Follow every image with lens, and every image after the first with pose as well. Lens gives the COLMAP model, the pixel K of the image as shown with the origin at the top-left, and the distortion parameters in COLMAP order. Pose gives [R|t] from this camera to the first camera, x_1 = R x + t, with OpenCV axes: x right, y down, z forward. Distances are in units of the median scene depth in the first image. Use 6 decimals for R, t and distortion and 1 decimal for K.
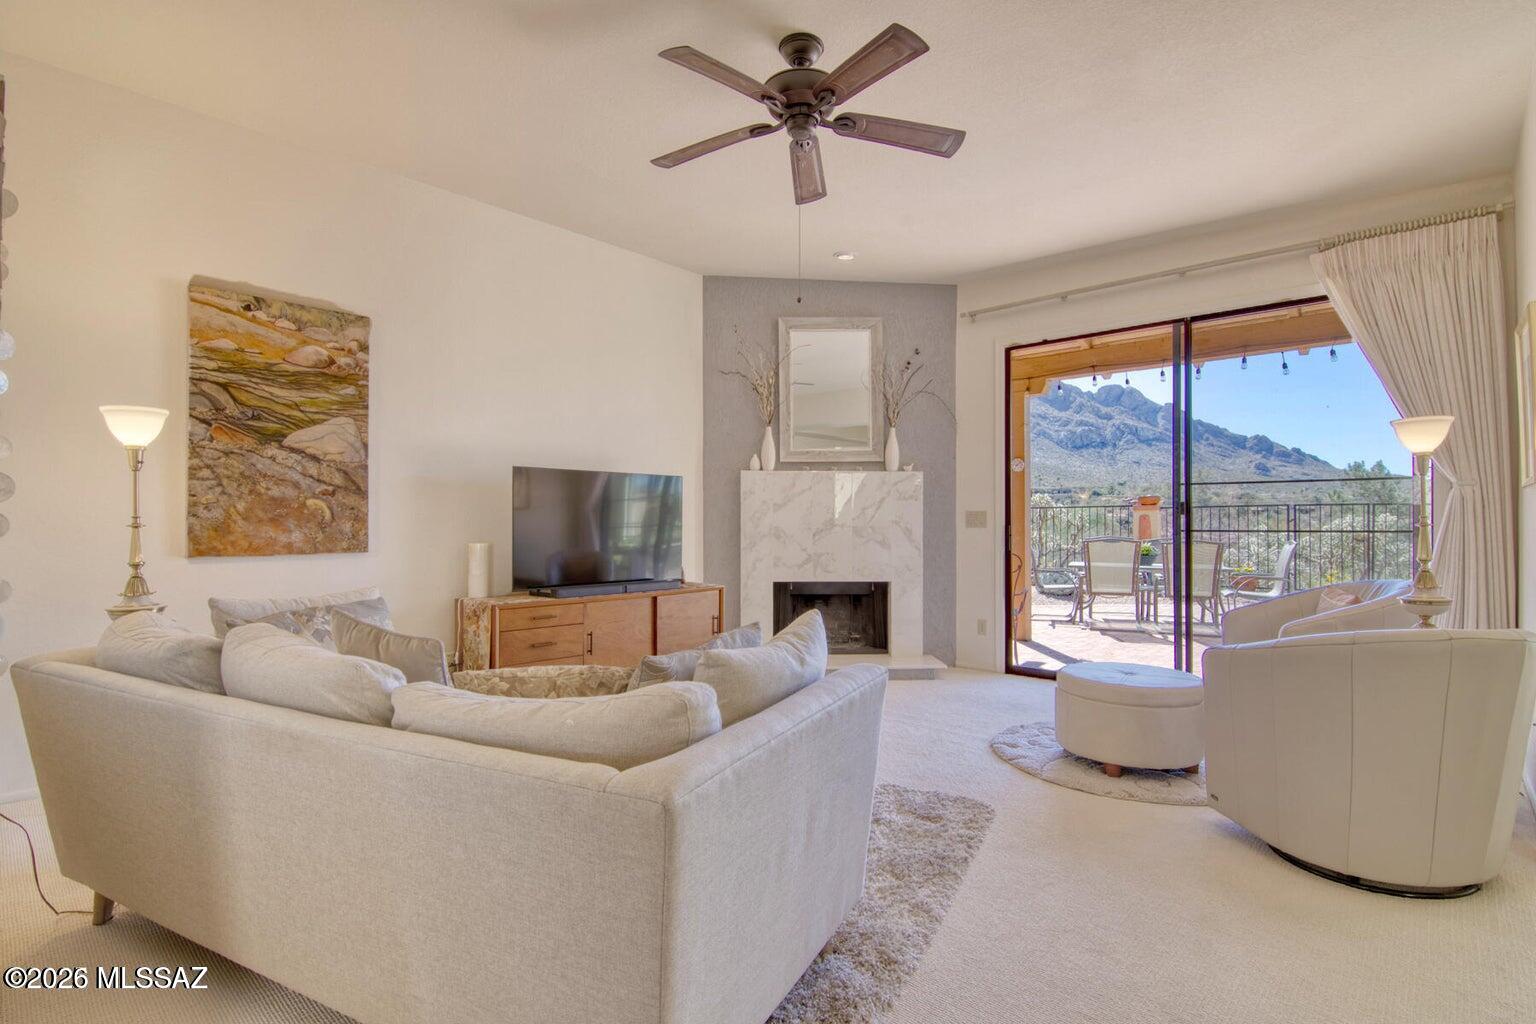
lens RADIAL K [[741.6, 0, 769.1], [0, 741.6, 517.4], [0, 0, 1]] dist [-0.004483, -0.009854]
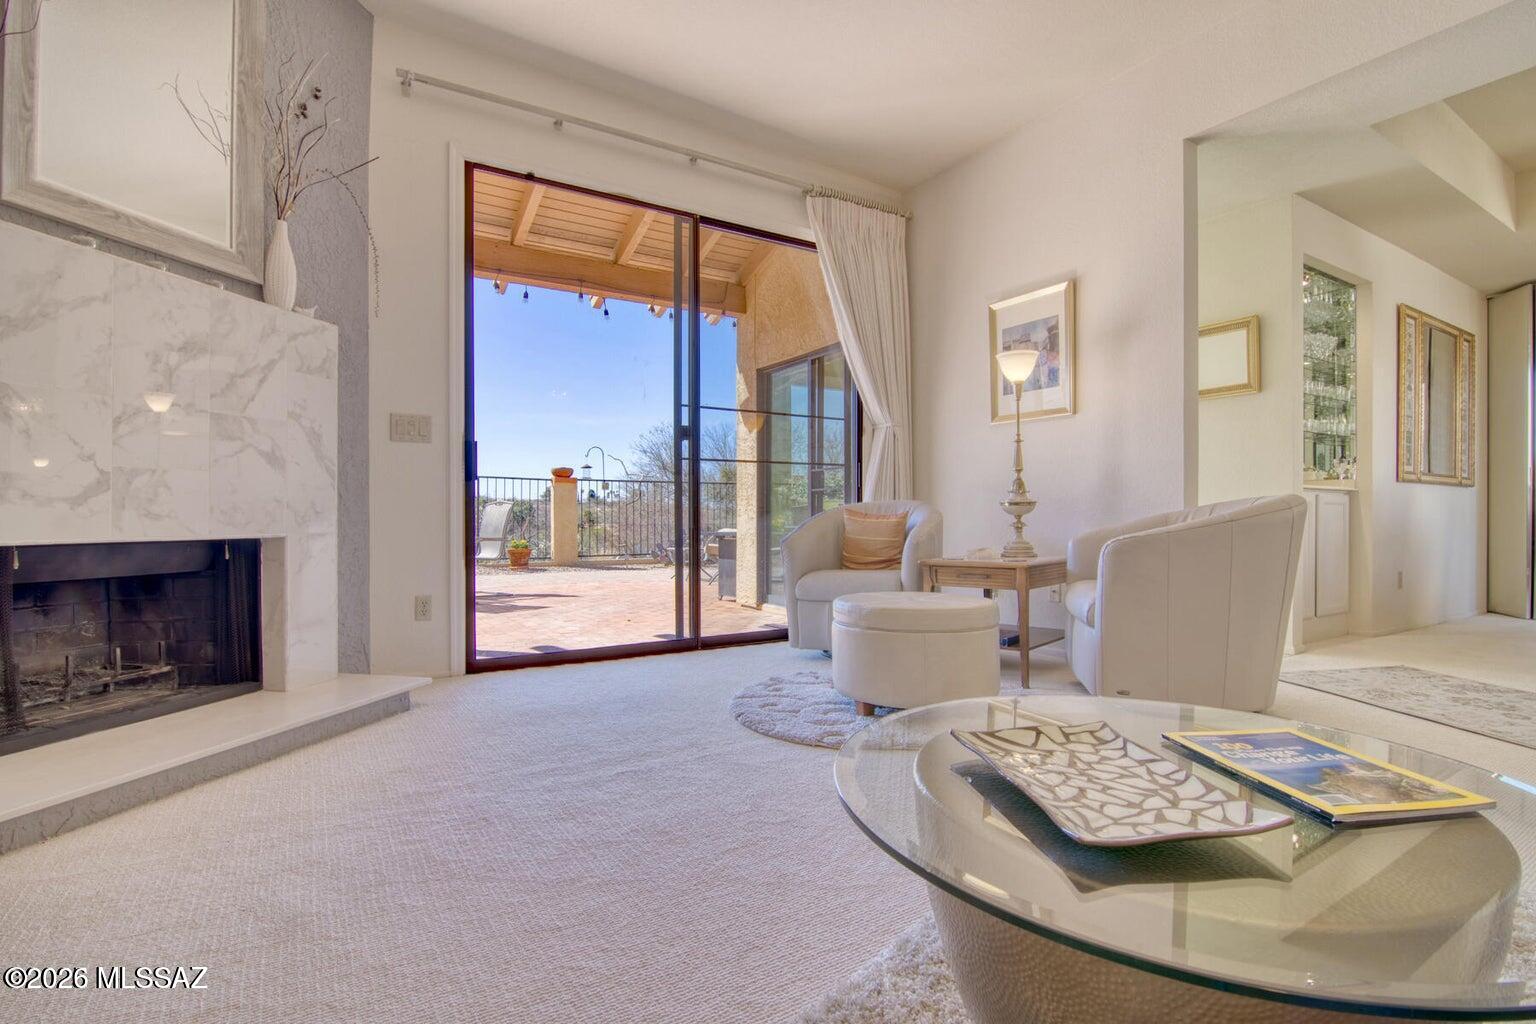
lens RADIAL K [[741.6, 0, 781.8], [0, 741.6, 526.9], [0, 0, 1]] dist [-0.004483, -0.009854]
pose [[0.257504, -0.012947, 0.966191, -0.329437], [-0.002997, 0.999895, 0.014198, 0.108498], [-0.966273, -0.006552, 0.257438, 0.843050]]
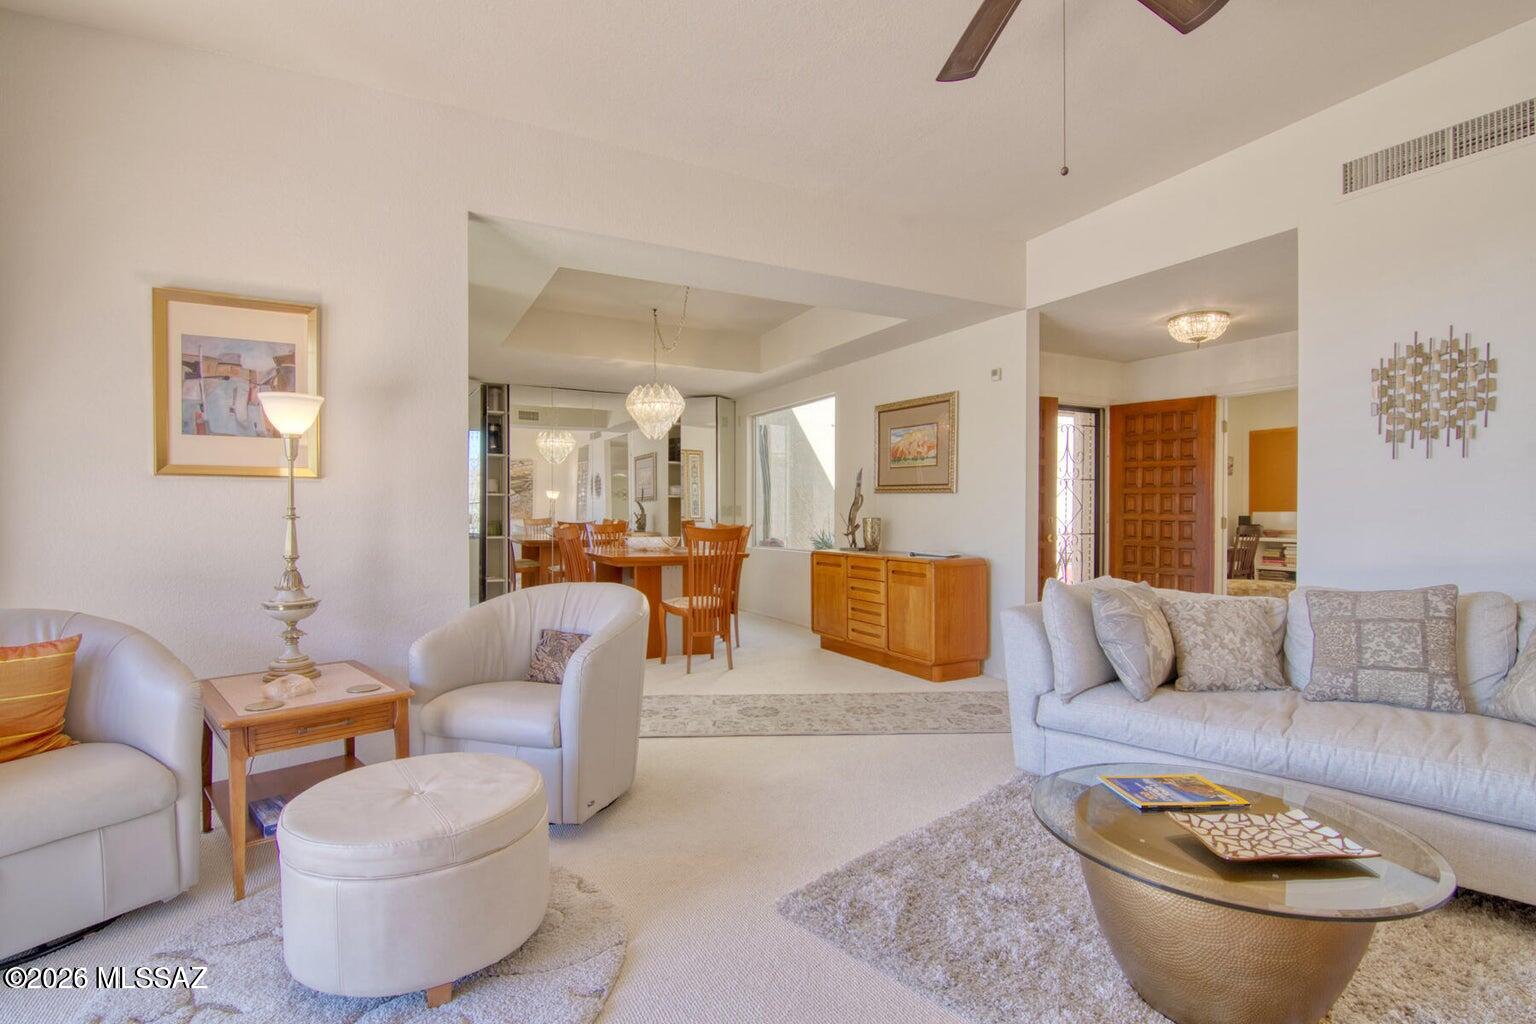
lens RADIAL K [[741.6, 0, 765.1], [0, 741.6, 522.1], [0, 0, 1]] dist [-0.004483, -0.009854]
pose [[-0.941816, -0.004564, 0.336098, 0.050456], [-0.002376, 0.999973, 0.006921, 0.005309], [-0.336120, 0.005720, -0.941802, 1.306022]]
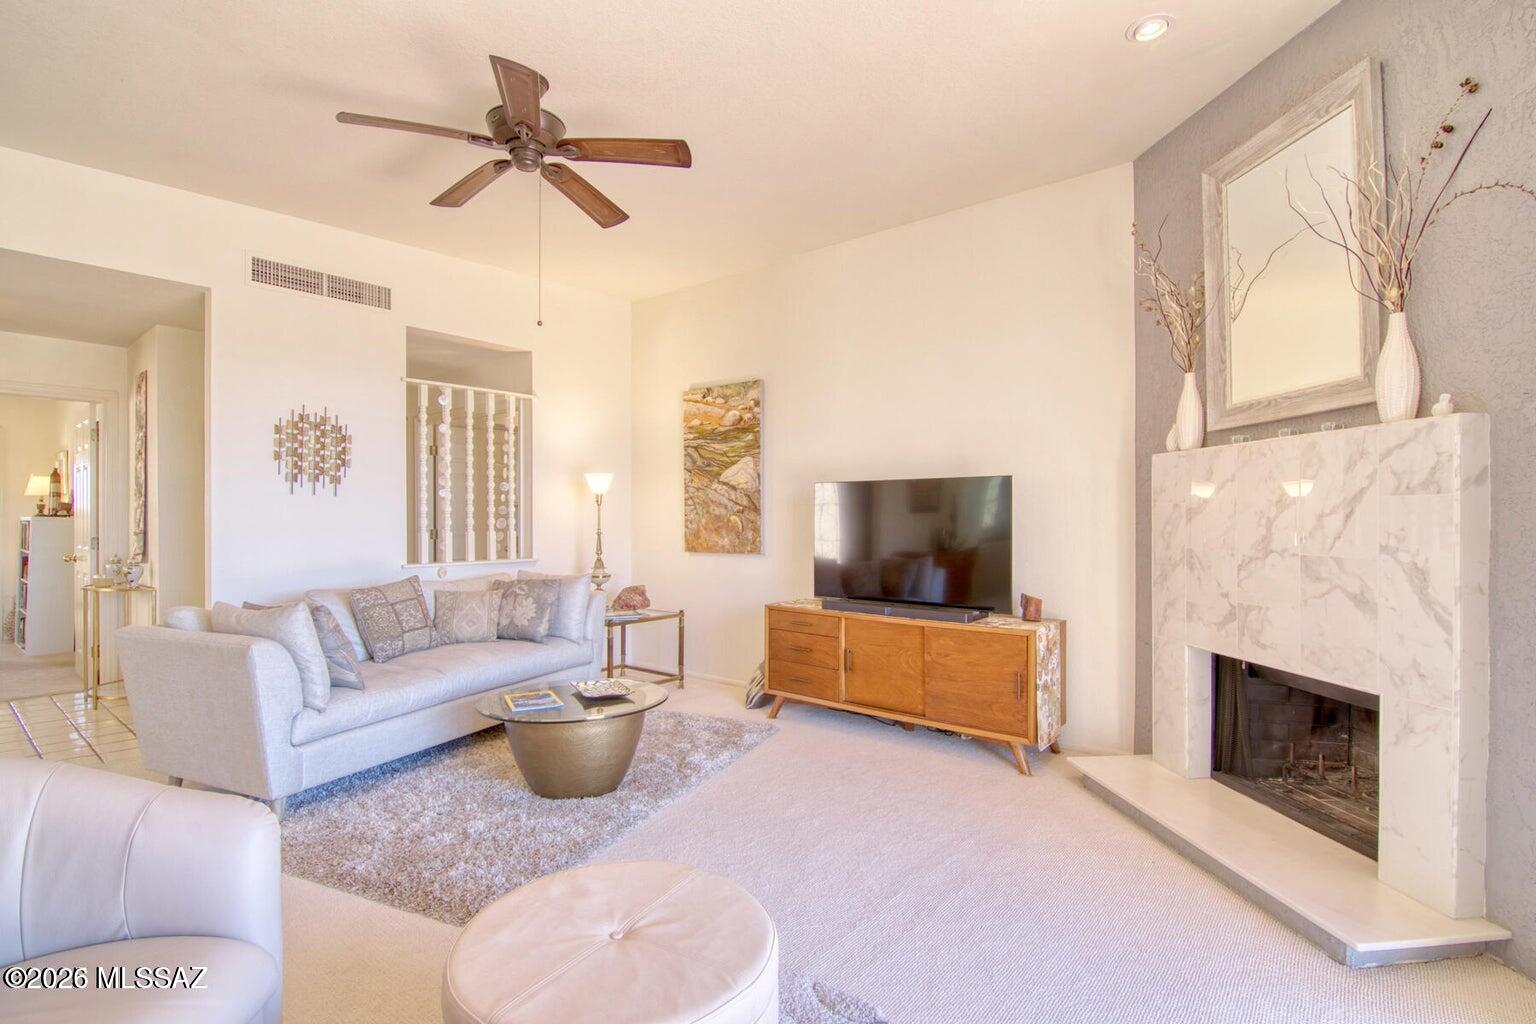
lens RADIAL K [[741.6, 0, 766.7], [0, 741.6, 520.1], [0, 0, 1]] dist [-0.004483, -0.009854]
pose [[0.050278, 0.001625, -0.998734, 0.825704], [0.006070, 0.999980, 0.001932, -0.018582], [0.998717, -0.006160, 0.050267, 0.968540]]
